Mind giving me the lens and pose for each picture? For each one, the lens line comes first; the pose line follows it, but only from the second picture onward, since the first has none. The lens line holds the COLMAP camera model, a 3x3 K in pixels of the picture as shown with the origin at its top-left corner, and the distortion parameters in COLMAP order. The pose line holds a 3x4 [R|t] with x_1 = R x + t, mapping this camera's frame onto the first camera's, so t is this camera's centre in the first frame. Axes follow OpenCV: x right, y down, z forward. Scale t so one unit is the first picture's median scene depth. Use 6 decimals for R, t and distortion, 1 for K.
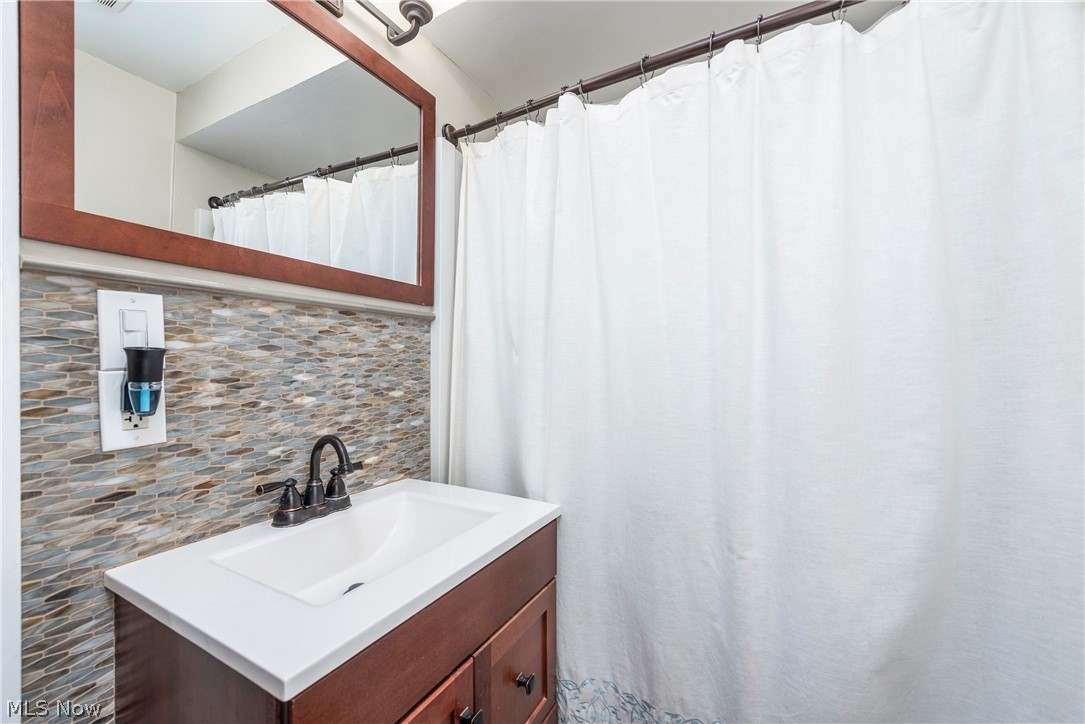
lens RADIAL K [[426.3, 0, 541.8], [0, 426.3, 365.9], [0, 0, 1]] dist [0.011024, -0.000458]
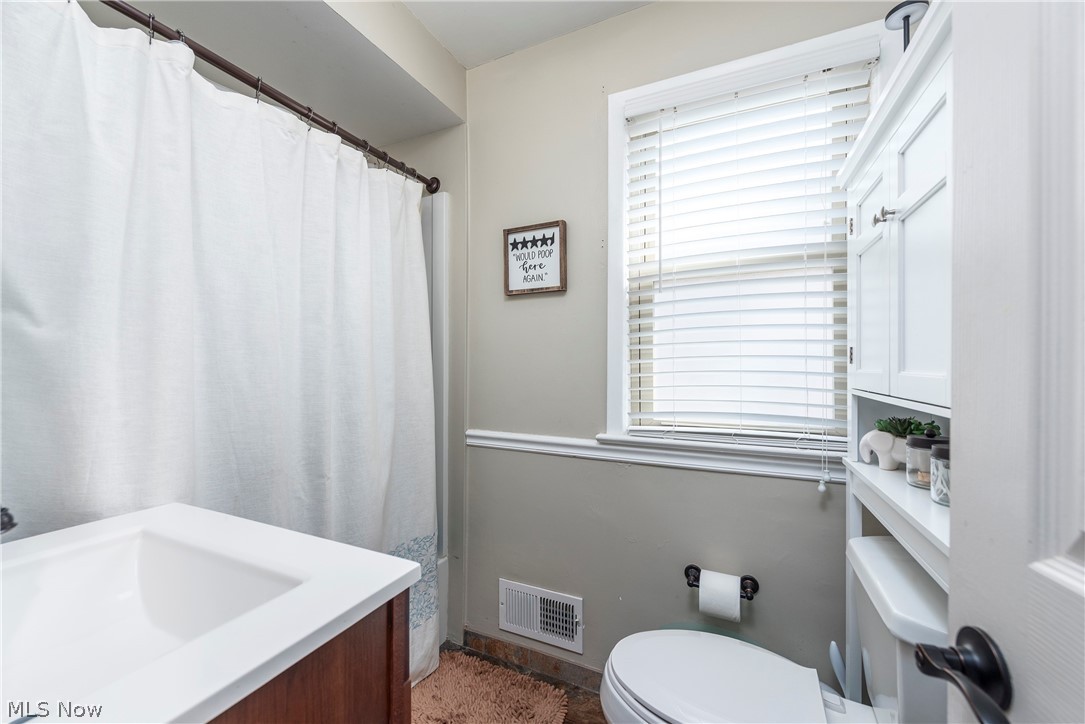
lens RADIAL K [[426.3, 0, 541.8], [0, 426.3, 365.9], [0, 0, 1]] dist [0.011024, -0.000458]
pose [[-0.074131, -0.009393, 0.997204, -0.992358], [0.011141, 0.999885, 0.010246, 0.049363], [-0.997186, 0.011870, -0.074018, 0.347621]]
